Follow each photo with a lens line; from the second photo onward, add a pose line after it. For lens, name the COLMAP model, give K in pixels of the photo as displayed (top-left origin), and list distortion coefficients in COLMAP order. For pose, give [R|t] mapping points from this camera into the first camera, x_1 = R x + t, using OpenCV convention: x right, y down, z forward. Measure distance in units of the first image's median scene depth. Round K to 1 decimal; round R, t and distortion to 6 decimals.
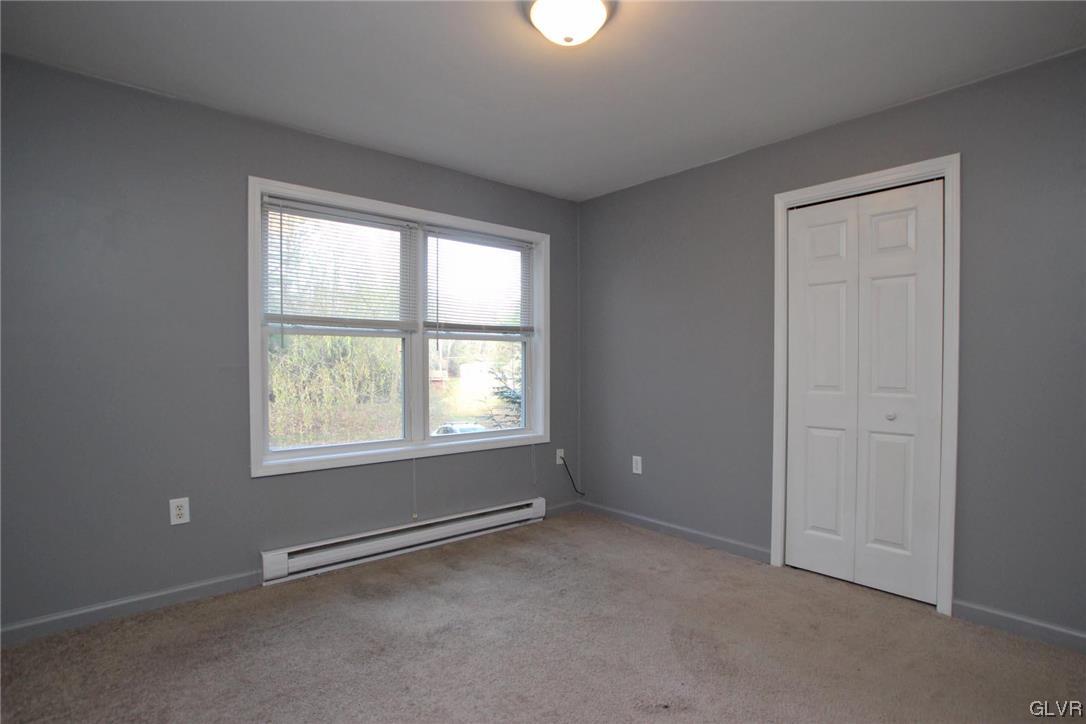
lens RADIAL K [[544.8, 0, 589.4], [0, 544.8, 382.1], [0, 0, 1]] dist [-0.038068, 0.004045]
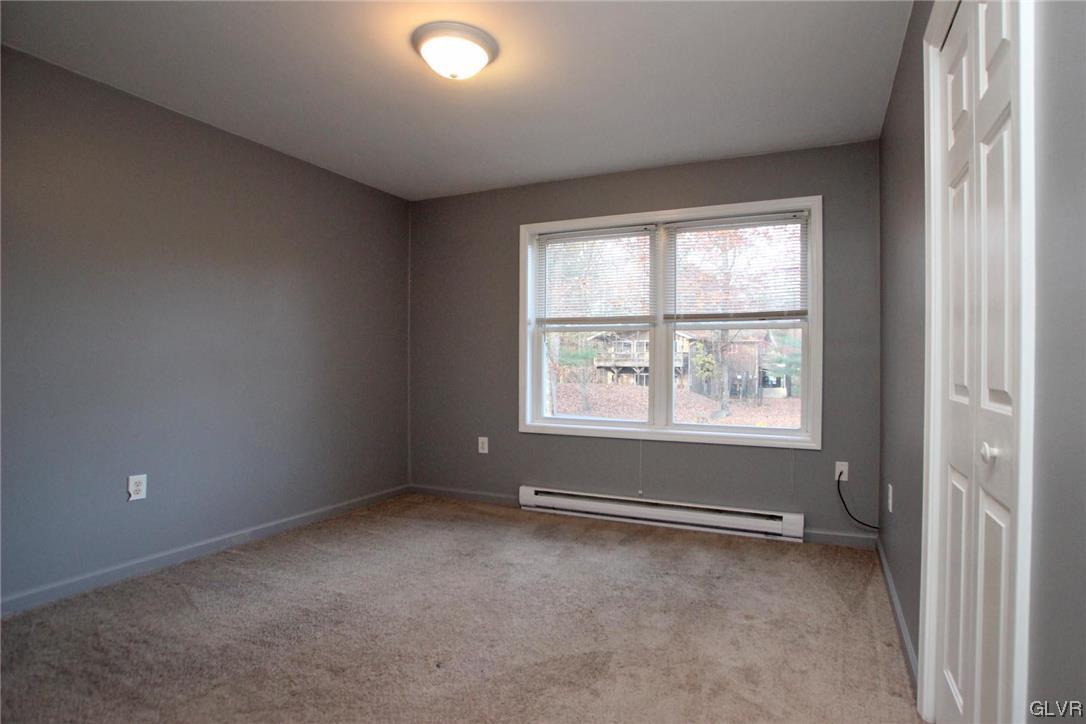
lens RADIAL K [[544.8, 0, 543.0], [0, 544.8, 361.1], [0, 0, 1]] dist [-0.038068, 0.004045]
pose [[0.411212, 0.003311, -0.911534, 0.581454], [-0.028591, 0.999548, -0.009267, -0.002983], [0.911091, 0.029872, 0.411121, 0.345270]]
